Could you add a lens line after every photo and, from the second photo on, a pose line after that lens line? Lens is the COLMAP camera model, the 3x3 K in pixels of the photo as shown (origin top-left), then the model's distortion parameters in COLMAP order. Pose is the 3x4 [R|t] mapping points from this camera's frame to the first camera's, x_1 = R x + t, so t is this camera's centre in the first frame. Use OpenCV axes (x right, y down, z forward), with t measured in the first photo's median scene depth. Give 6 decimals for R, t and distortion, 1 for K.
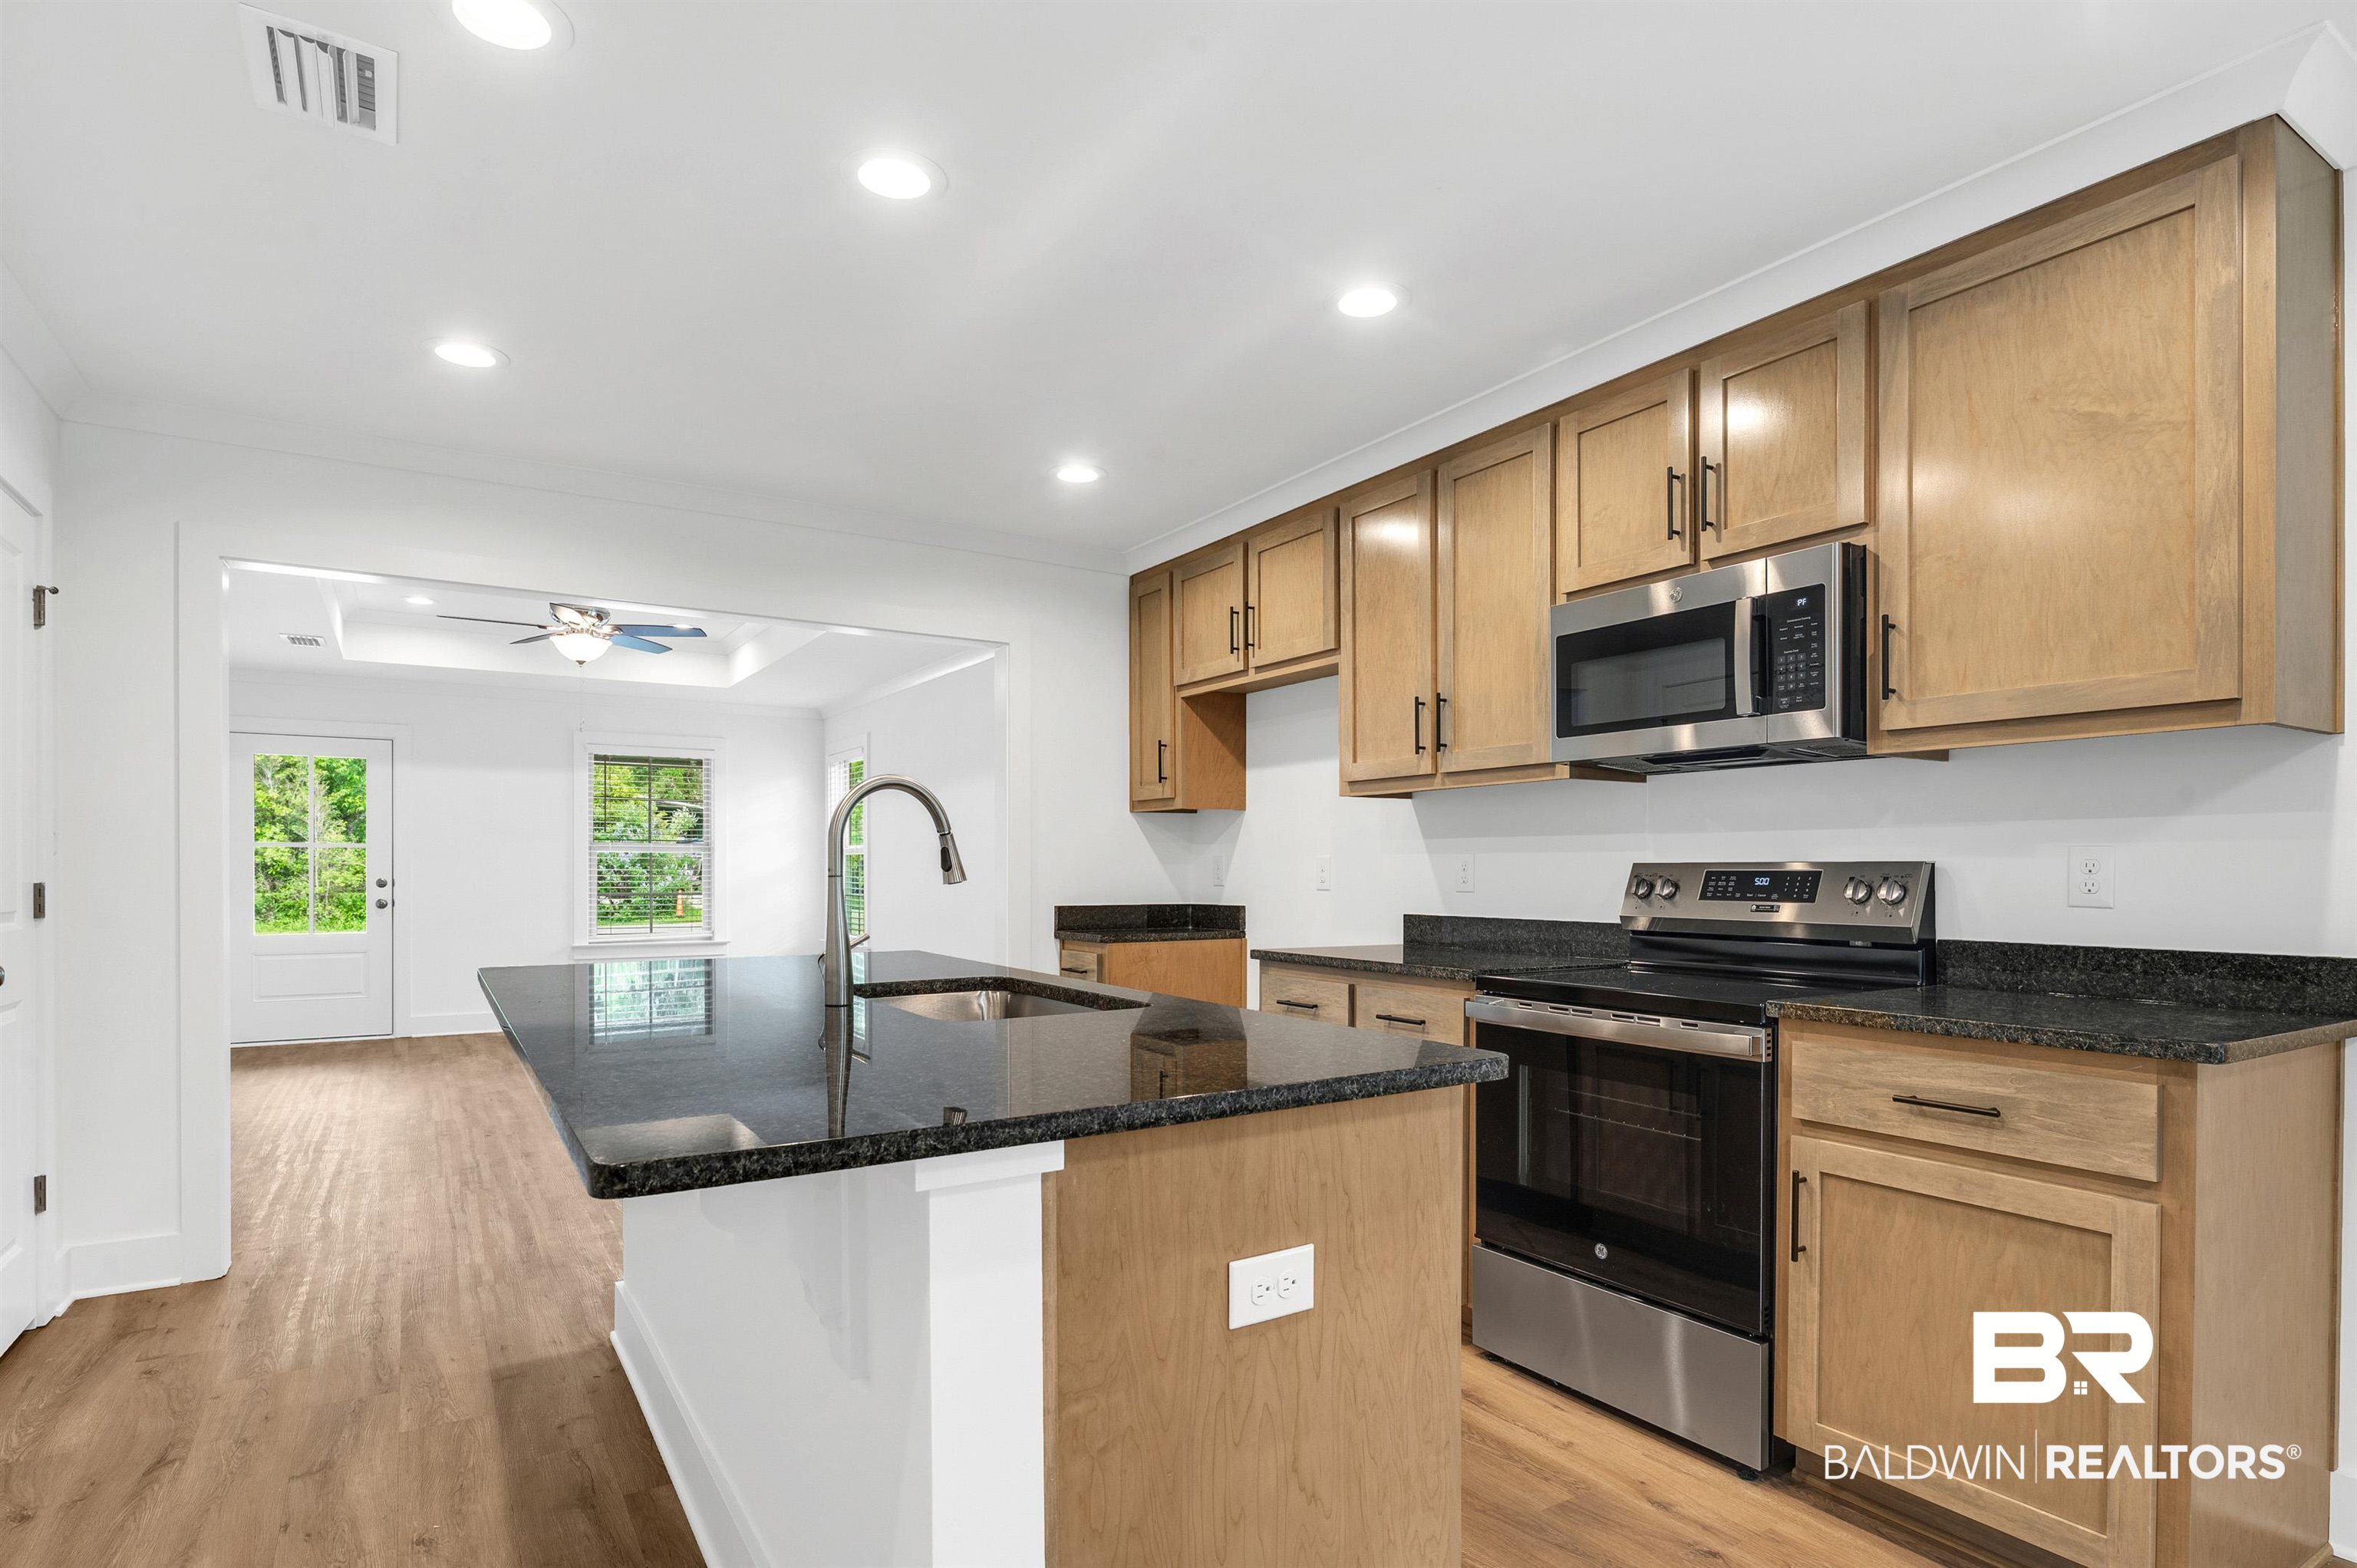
lens RADIAL K [[1221.1, 0, 1185.7], [0, 1221.1, 877.6], [0, 0, 1]] dist [-0.002060, -0.000042]
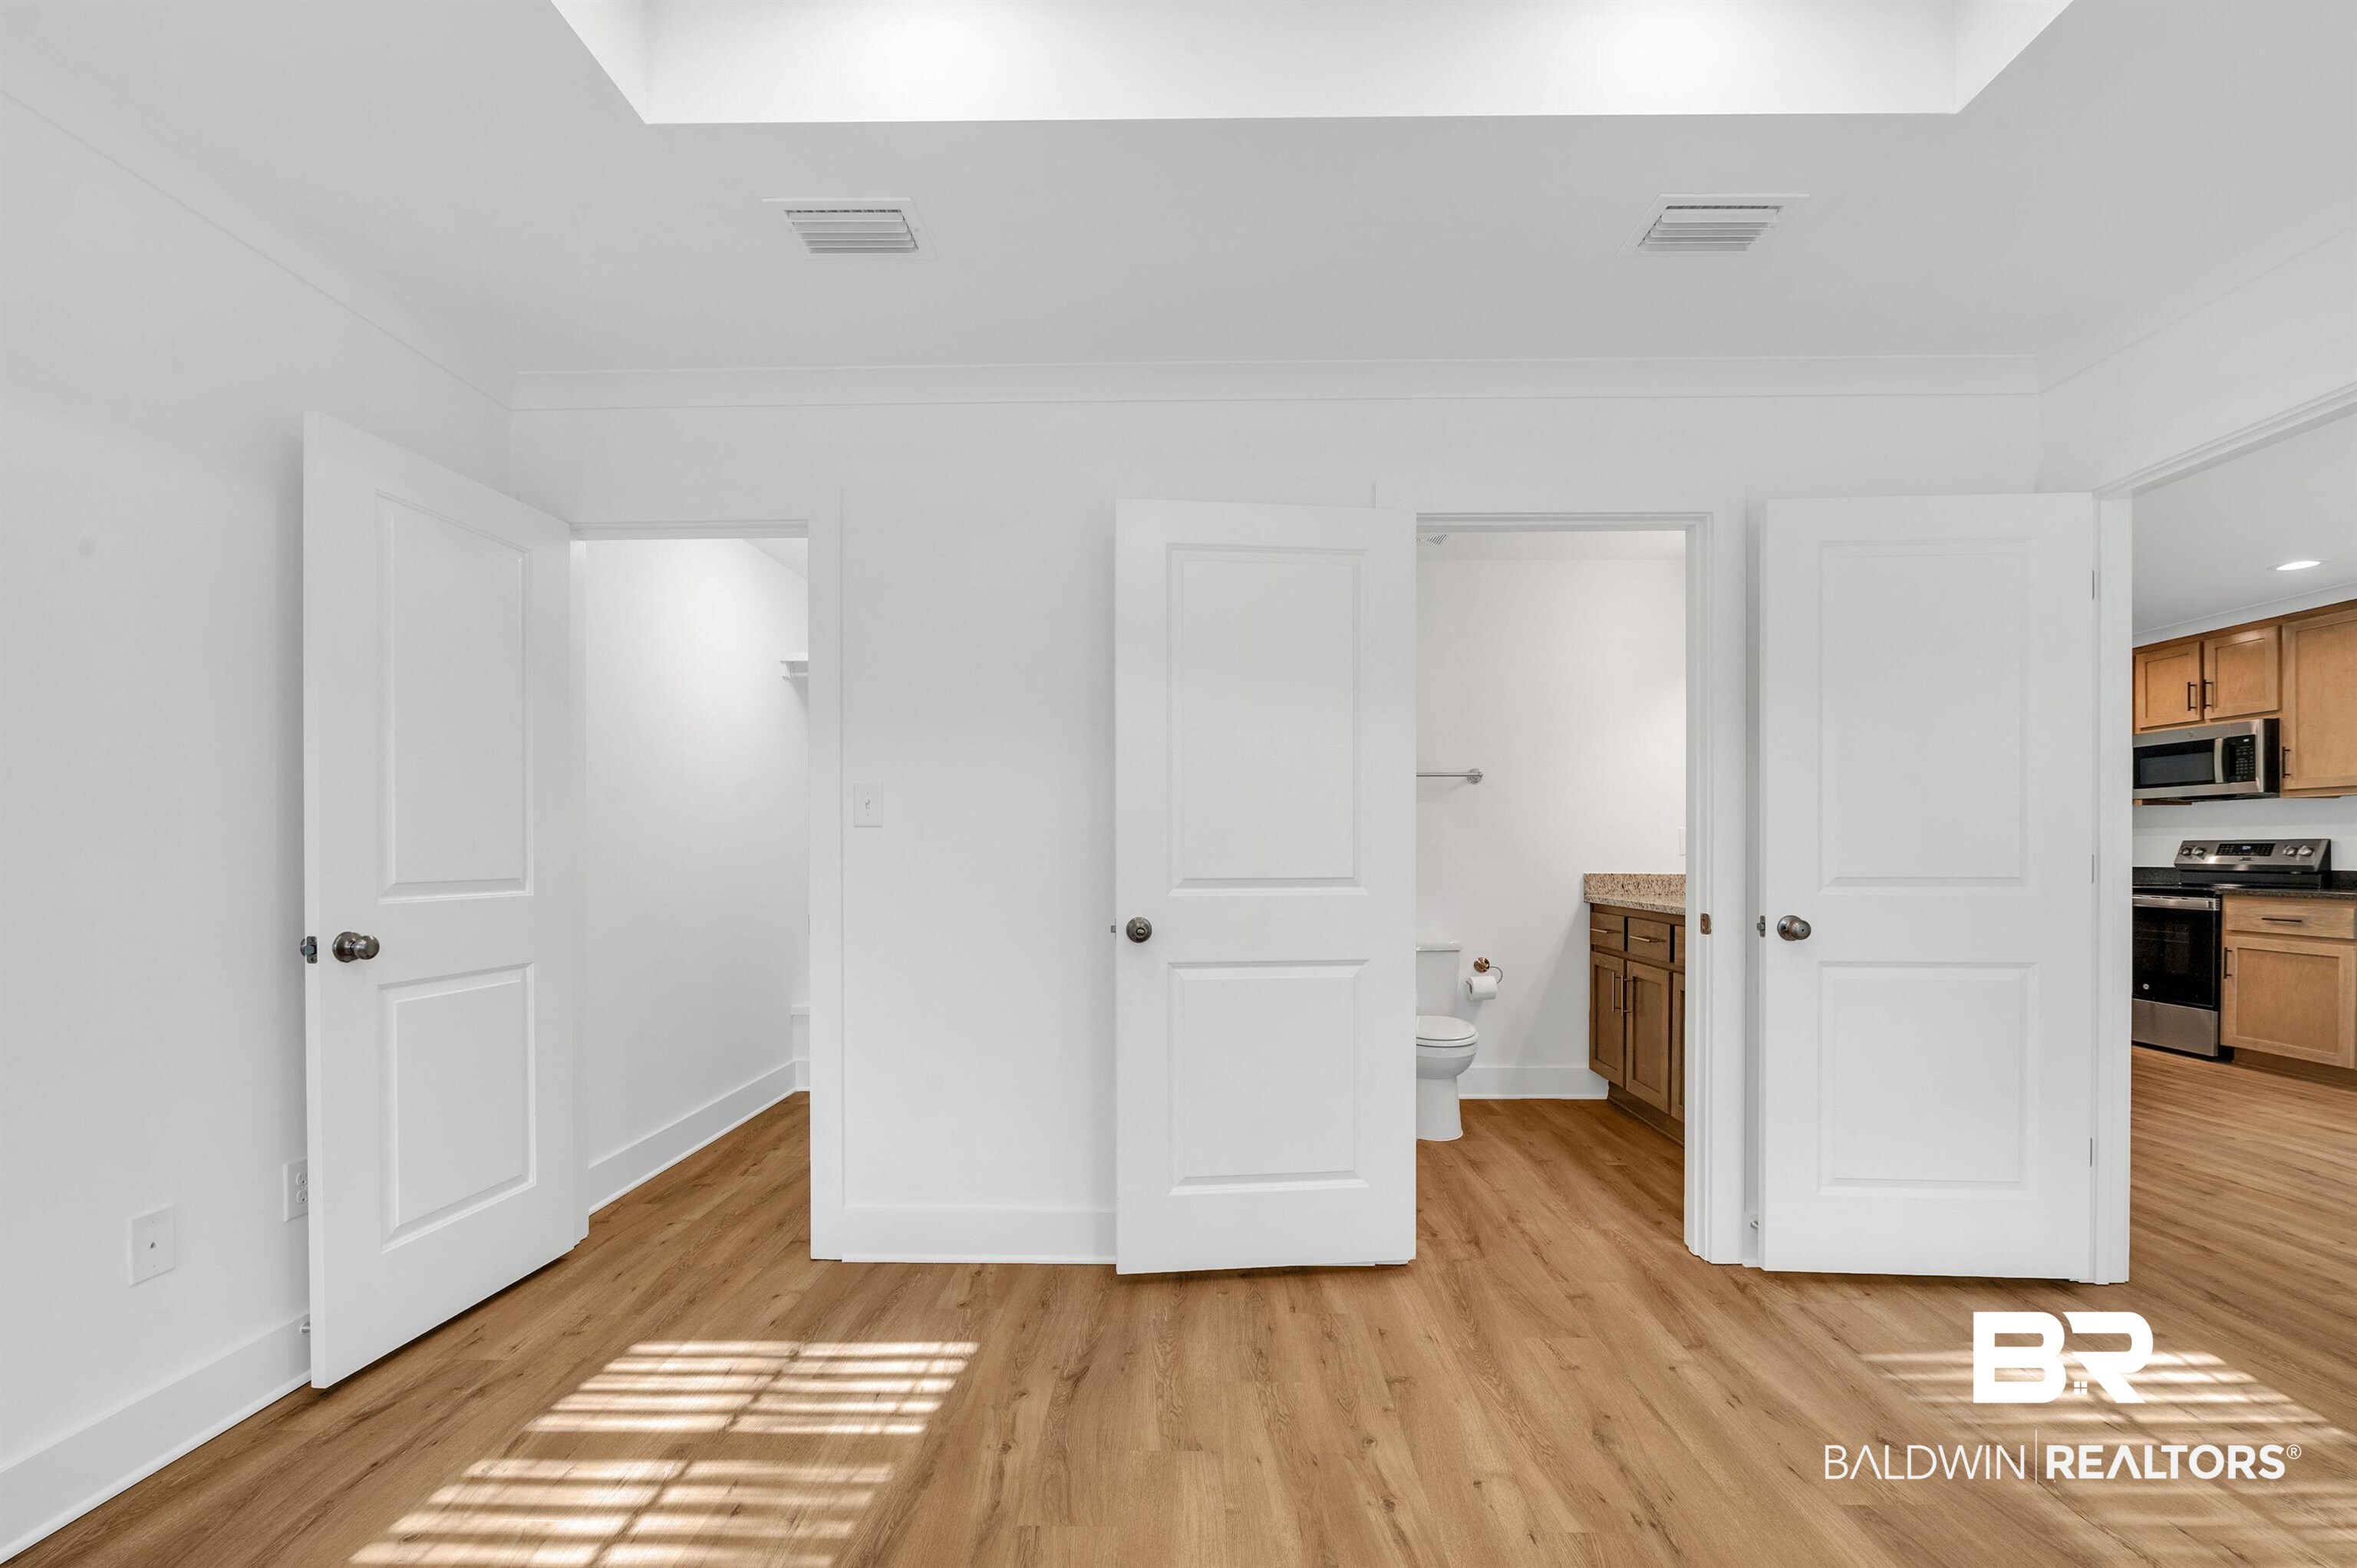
lens RADIAL K [[981.8, 0, 1180.2], [0, 981.8, 846.9], [0, 0, 1]] dist [-0.002612, -0.000046]
pose [[0.835046, 0.004149, -0.550164, -0.234574], [-0.011250, 0.999891, -0.009535, 0.046787], [0.550065, 0.014151, 0.835002, -1.877450]]
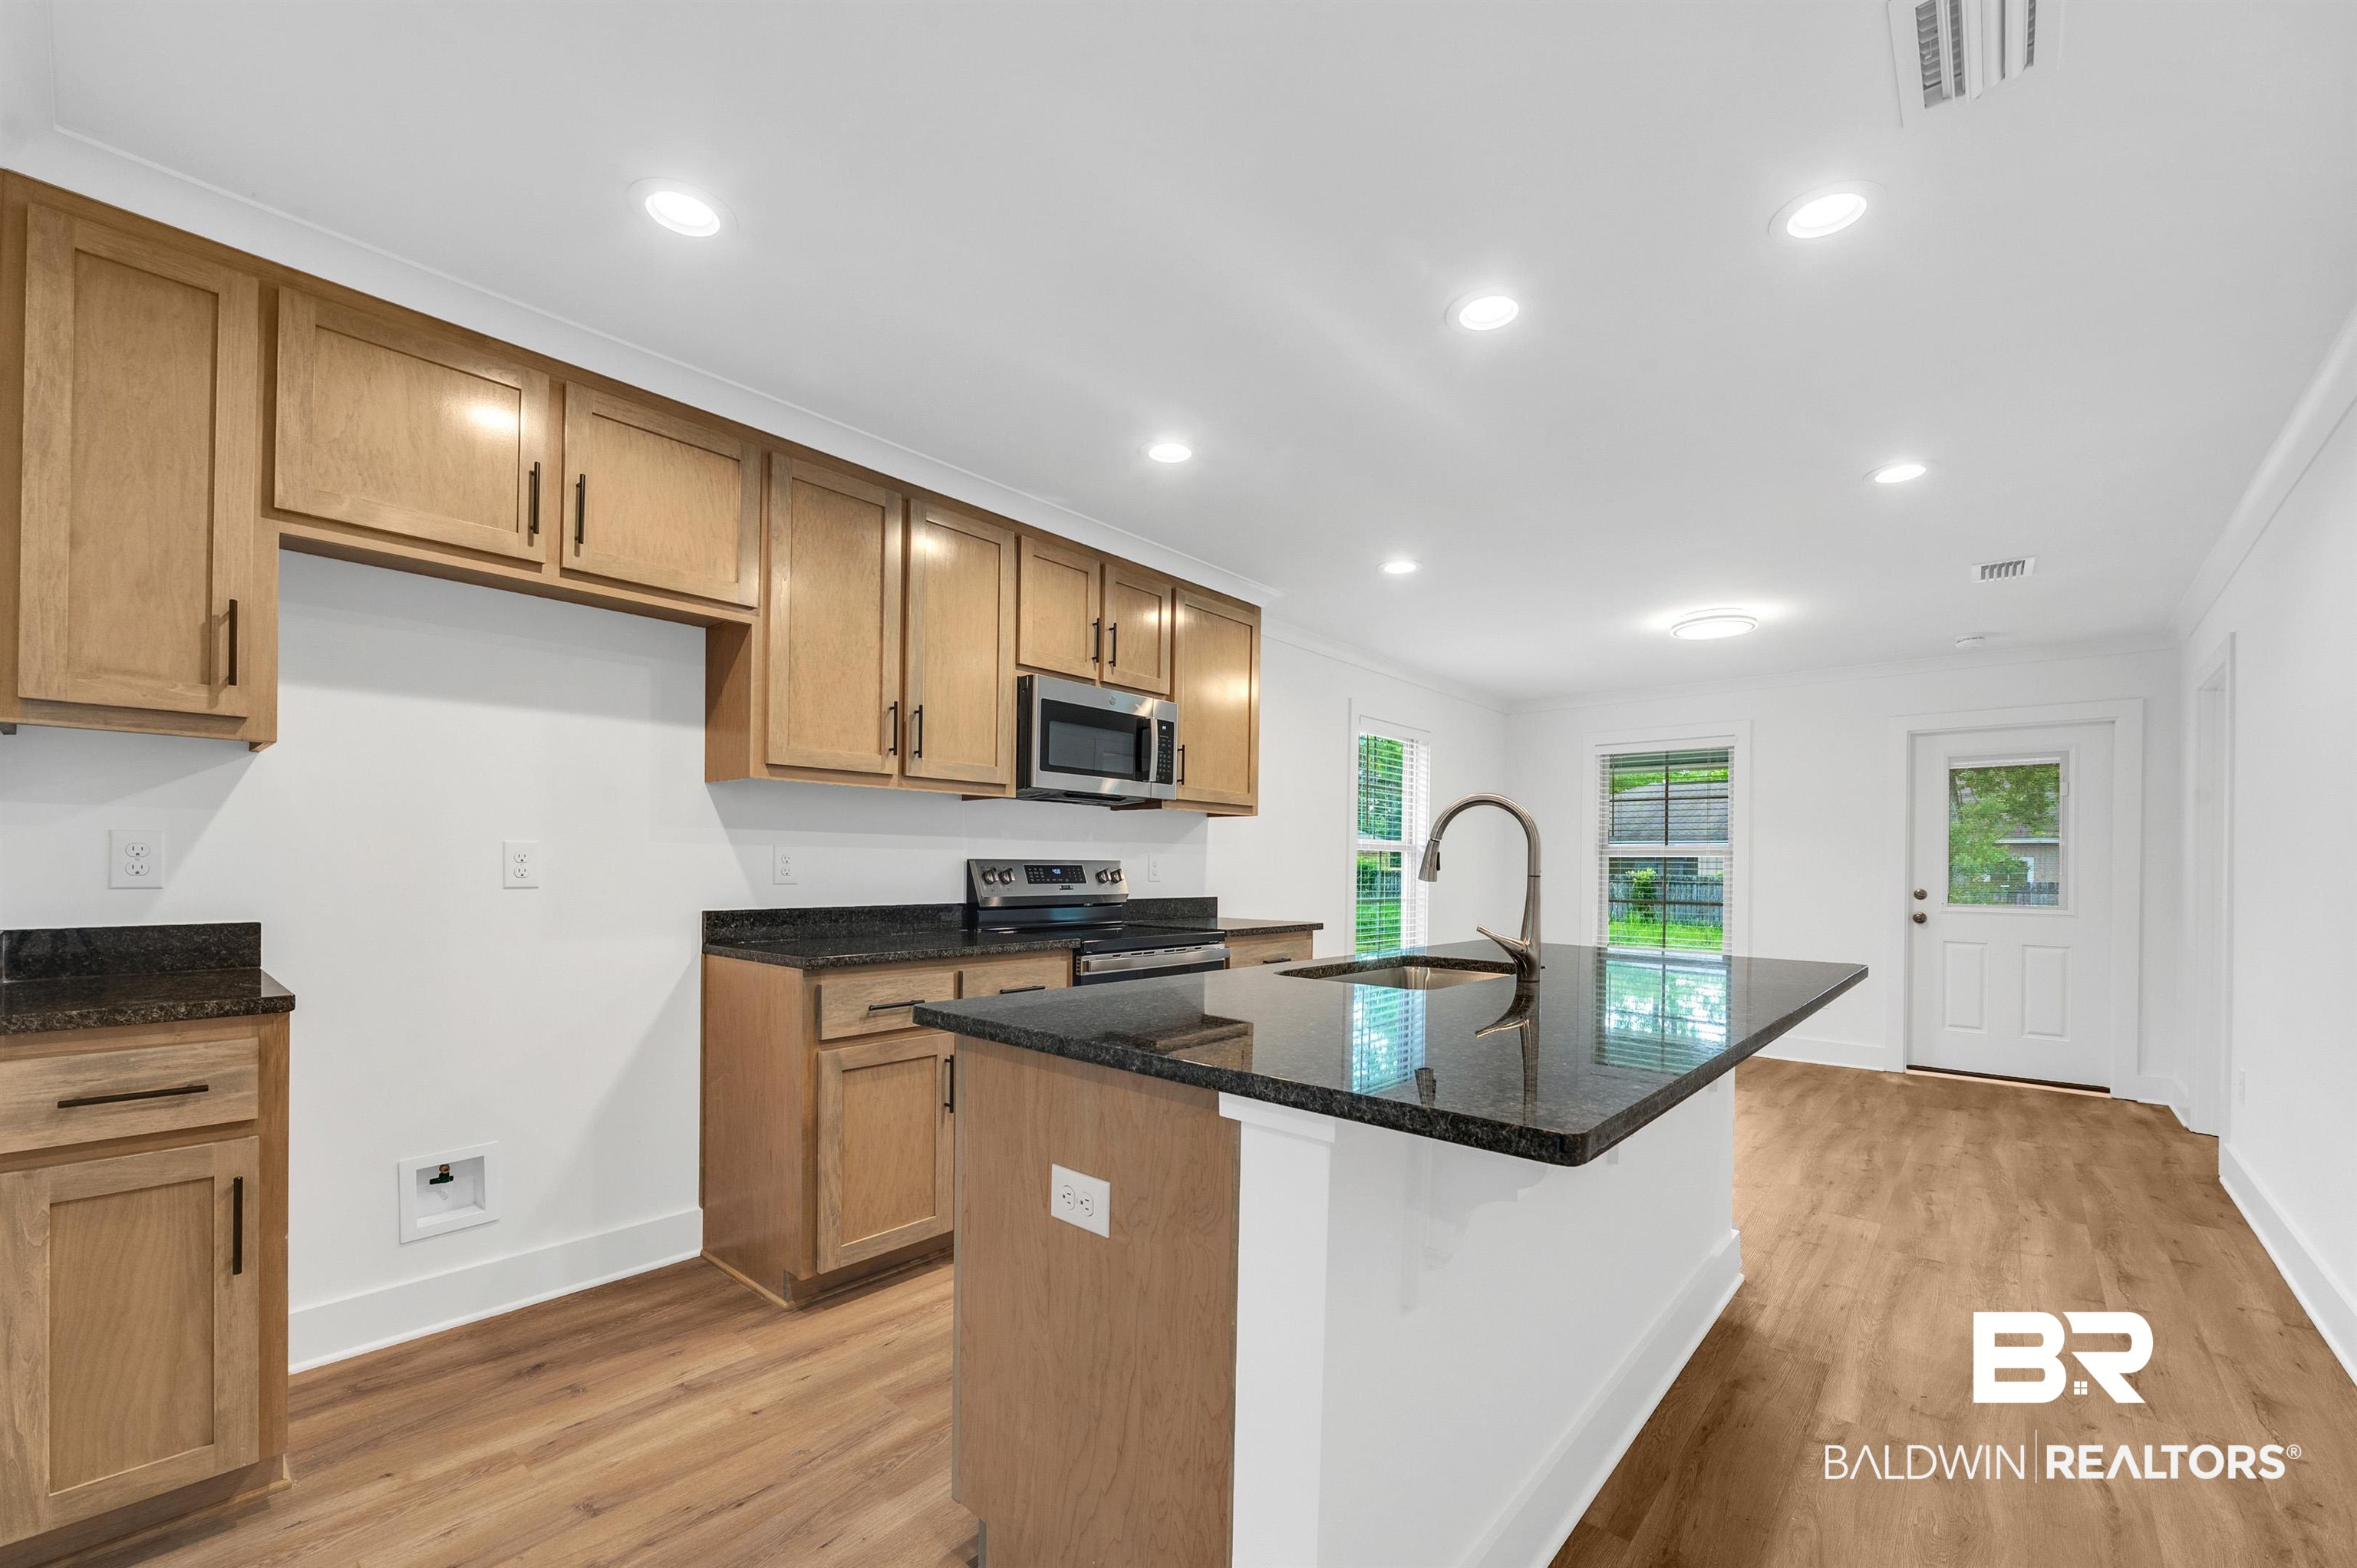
lens RADIAL K [[948.5, 0, 1195.8], [0, 948.5, 866.3], [0, 0, 1]] dist [-0.003424, -0.000280]
pose [[-0.287624, -0.006619, 0.957721, -0.897176], [-0.004892, 0.999973, 0.005442, -0.013020], [-0.957731, -0.003120, -0.287649, 1.297834]]
